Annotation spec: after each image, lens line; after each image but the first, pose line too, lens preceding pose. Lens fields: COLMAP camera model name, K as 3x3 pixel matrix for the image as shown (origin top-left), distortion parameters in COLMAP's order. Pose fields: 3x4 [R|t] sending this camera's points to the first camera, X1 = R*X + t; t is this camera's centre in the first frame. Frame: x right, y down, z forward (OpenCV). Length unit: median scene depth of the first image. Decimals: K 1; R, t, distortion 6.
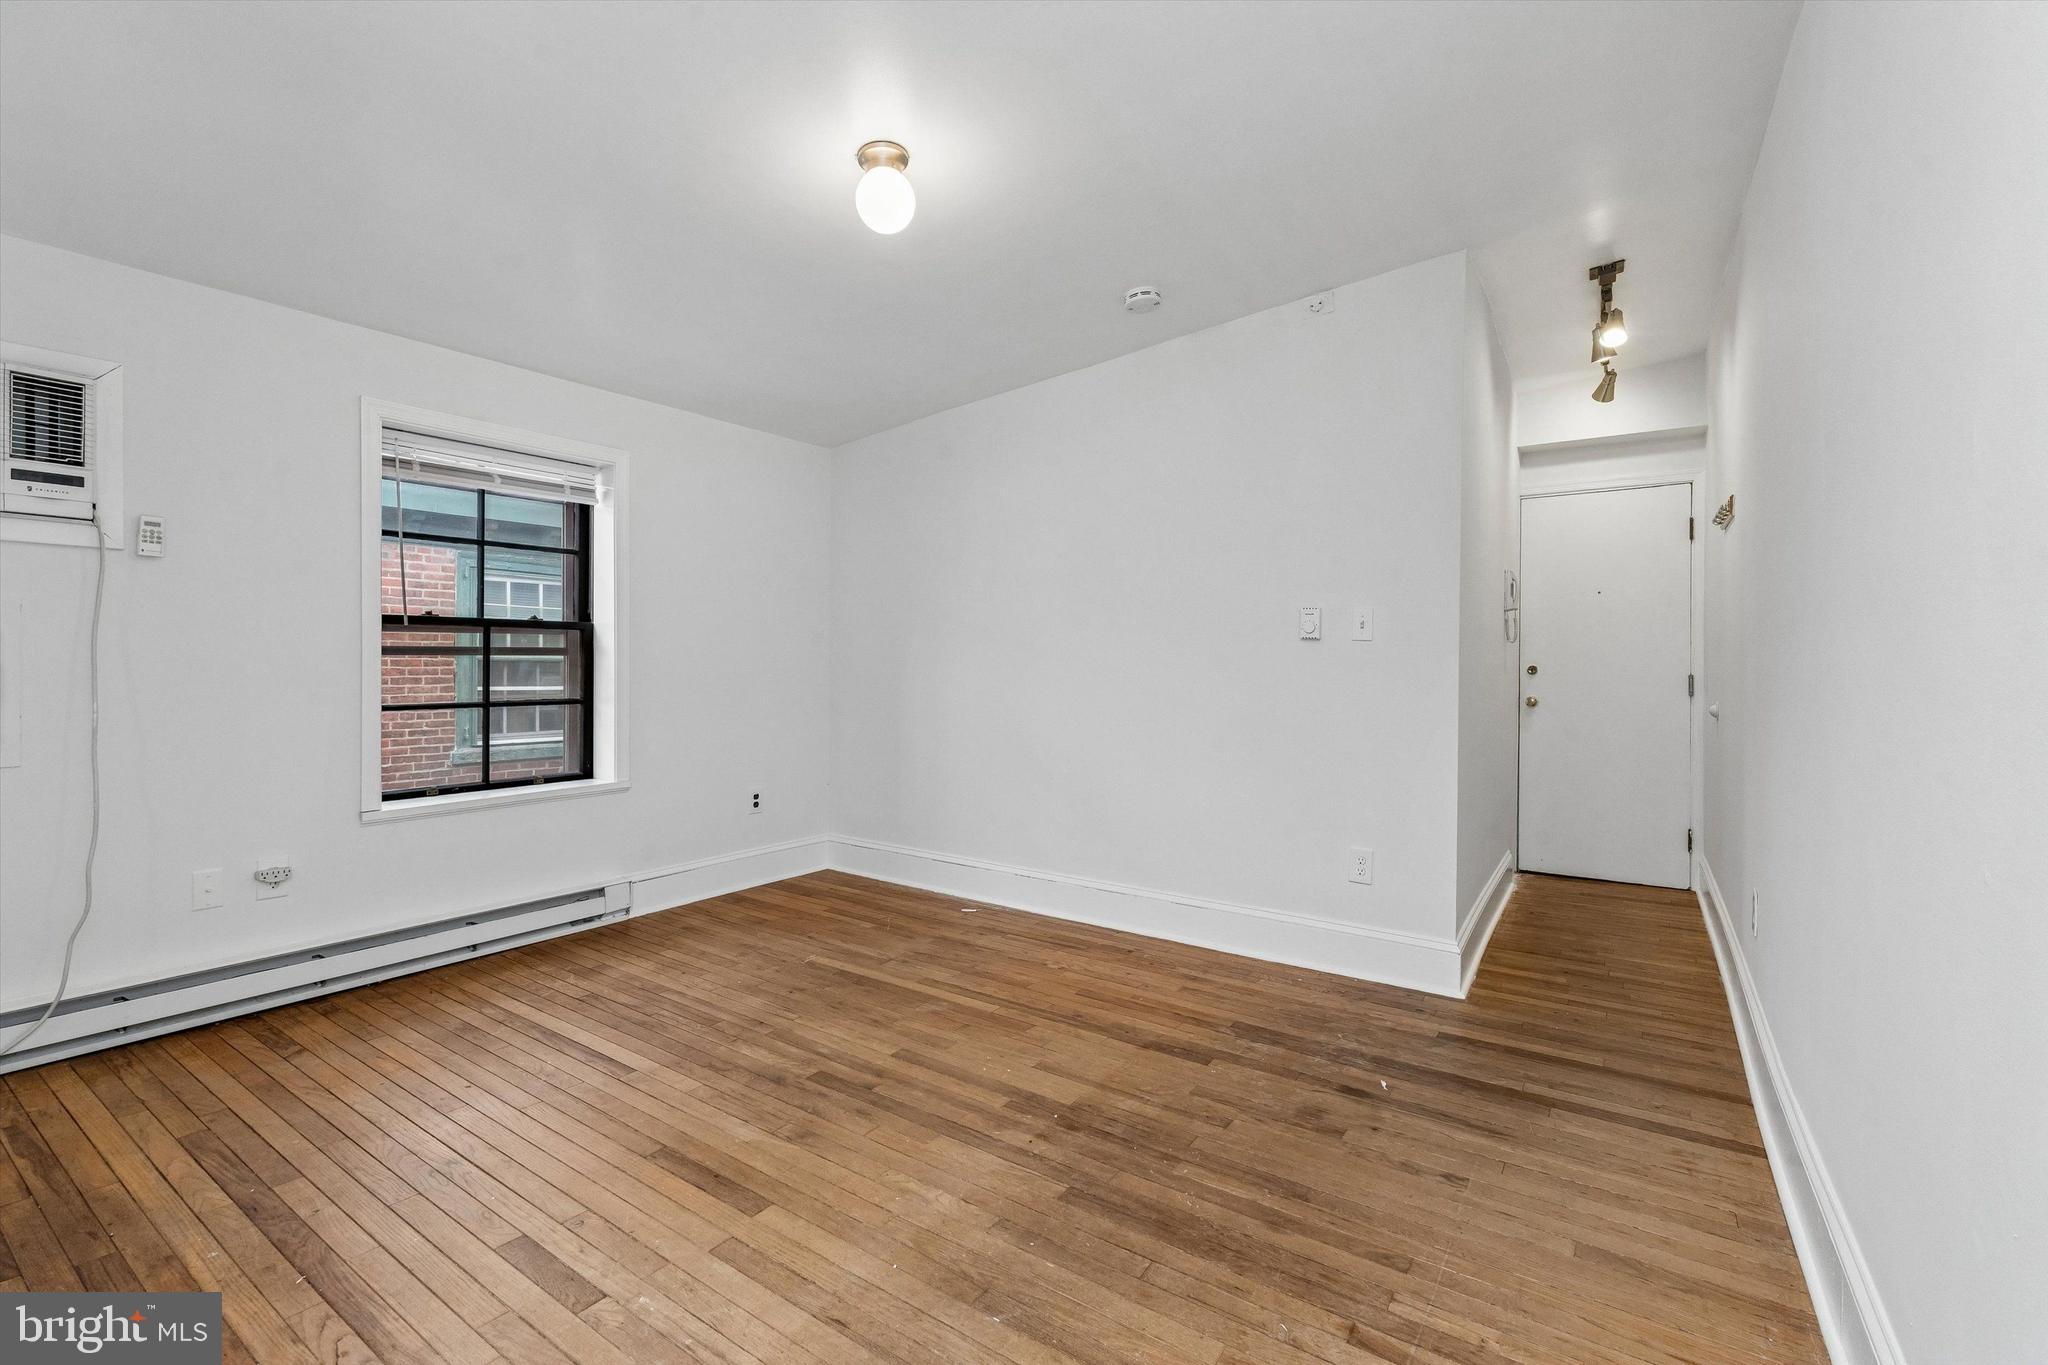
lens RADIAL K [[905.2, 0, 1016.6], [0, 905.2, 677.8], [0, 0, 1]] dist [-0.004109, -0.000289]
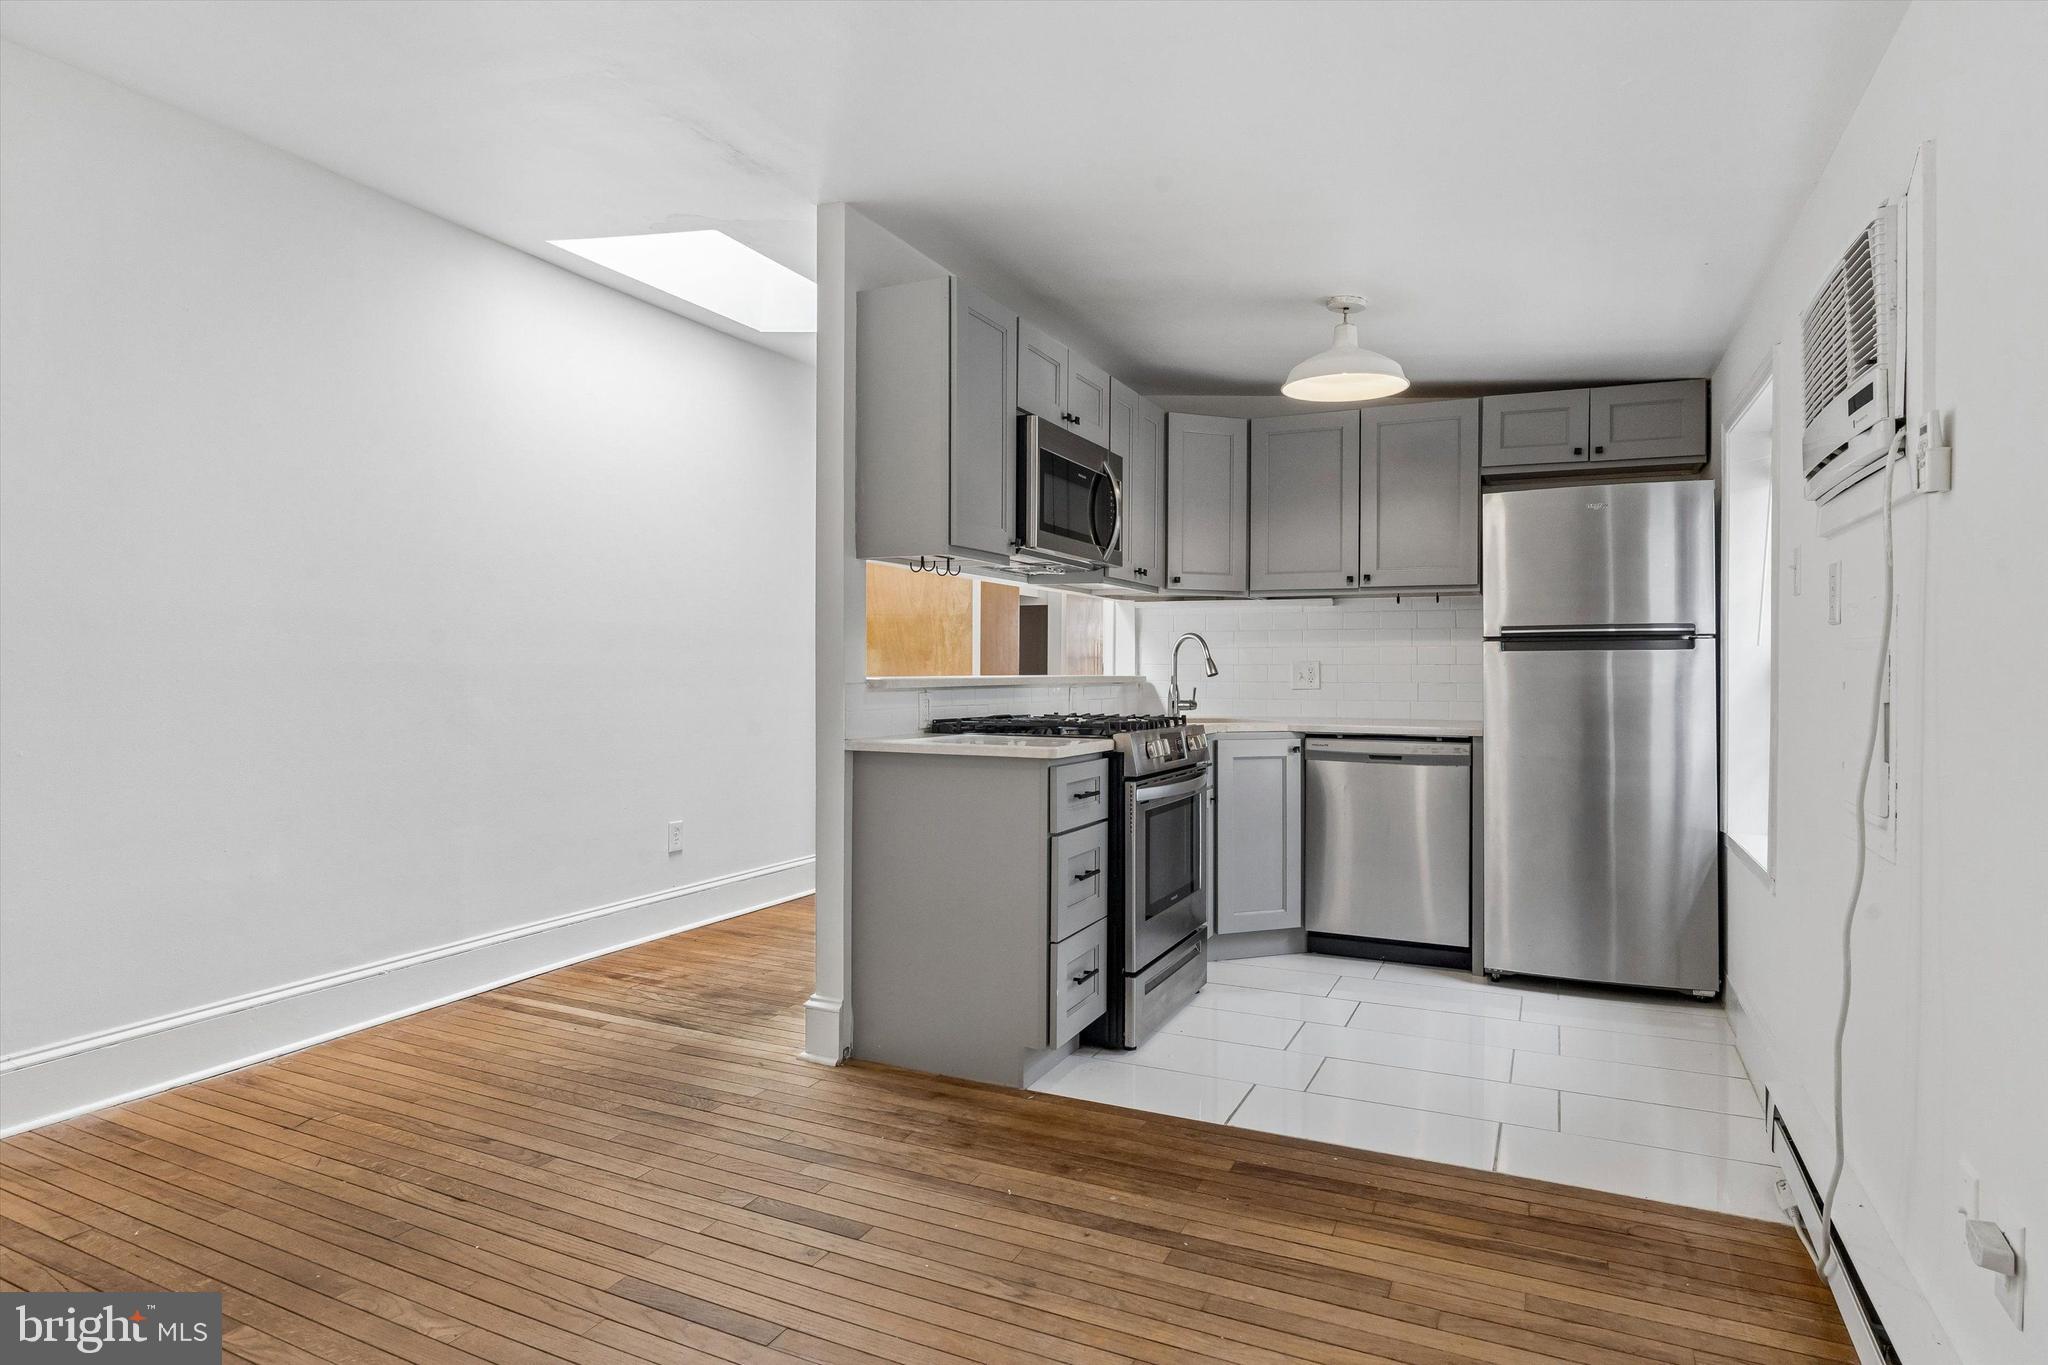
lens RADIAL K [[1125.4, 0, 1016.1], [0, 1125.4, 670.9], [0, 0, 1]] dist [-0.001055, -0.000705]
pose [[-0.989093, -0.016740, -0.146339, -0.333956], [-0.021150, 0.999366, 0.028632, -0.037469], [0.145767, 0.031415, -0.988820, 1.430020]]
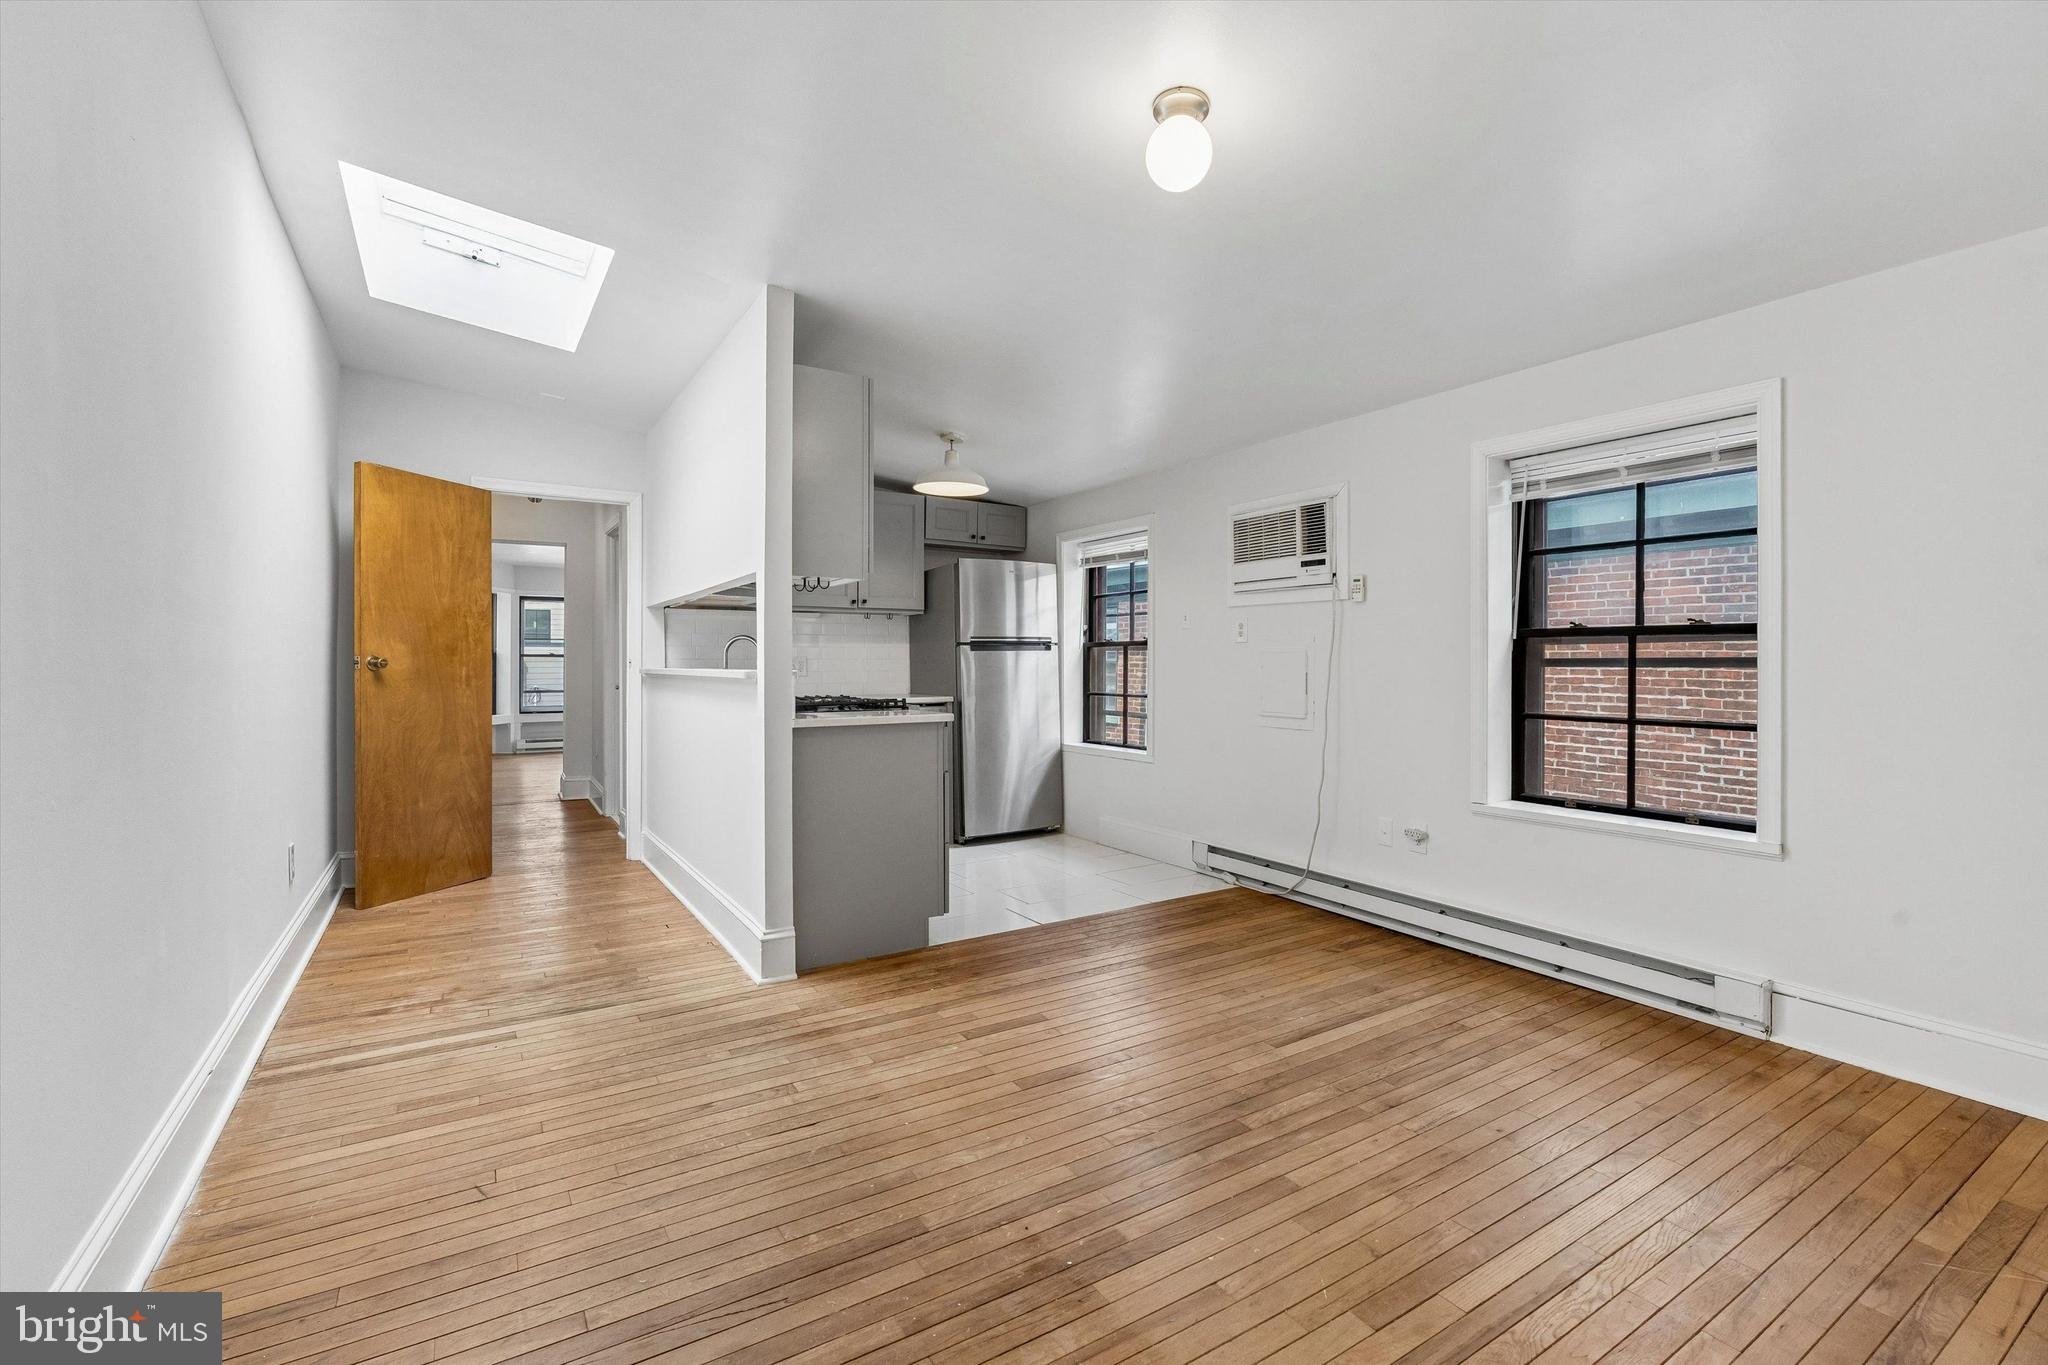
lens RADIAL K [[905.2, 0, 1026.6], [0, 905.2, 671.2], [0, 0, 1]] dist [-0.004109, -0.000289]
pose [[-0.403390, -0.001806, -0.915026, 0.608797], [-0.029221, 0.999513, 0.010909, -0.015761], [0.914561, 0.031138, -0.403247, 1.016304]]
